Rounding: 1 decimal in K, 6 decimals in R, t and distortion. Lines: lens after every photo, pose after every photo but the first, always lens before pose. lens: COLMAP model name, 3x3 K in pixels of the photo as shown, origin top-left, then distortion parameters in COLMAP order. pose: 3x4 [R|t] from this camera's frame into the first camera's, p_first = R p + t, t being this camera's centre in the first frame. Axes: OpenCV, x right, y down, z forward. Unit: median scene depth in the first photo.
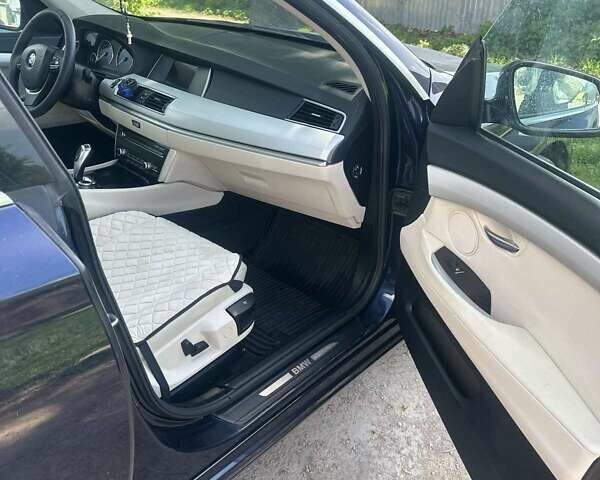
lens RADIAL K [[561.3, 0, 298.4], [0, 561.3, 248.1], [0, 0, 1]] dist [0.173217, -0.347673]
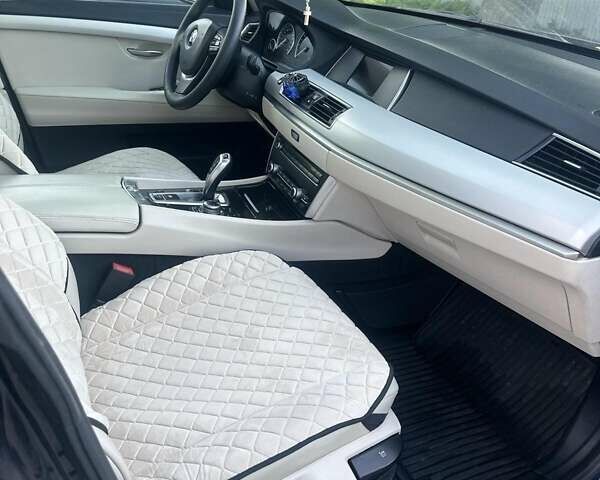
lens RADIAL K [[561.3, 0, 298.4], [0, 561.3, 248.1], [0, 0, 1]] dist [0.173217, -0.347673]
pose [[0.935059, 0.197221, -0.294565, -0.034477], [-0.200455, 0.979509, 0.019497, -0.090412], [0.292375, 0.040816, 0.955432, 0.308963]]
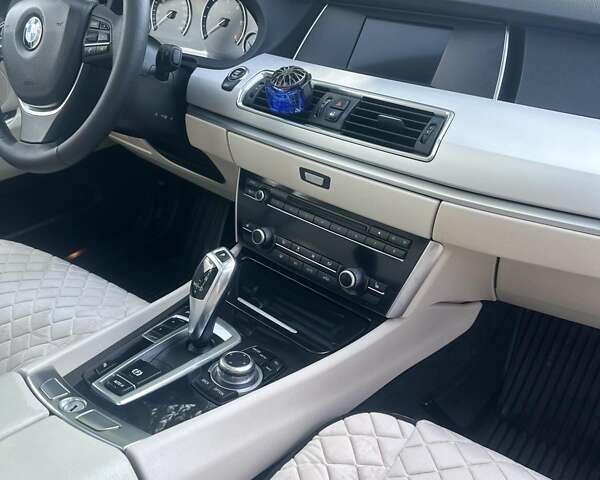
lens RADIAL K [[561.3, 0, 298.4], [0, 561.3, 248.1], [0, 0, 1]] dist [0.173217, -0.347673]
pose [[0.994665, -0.076563, 0.069134, -0.336898], [0.072665, 0.995712, 0.057244, -0.196090], [-0.073220, -0.051915, 0.995964, 0.604149]]
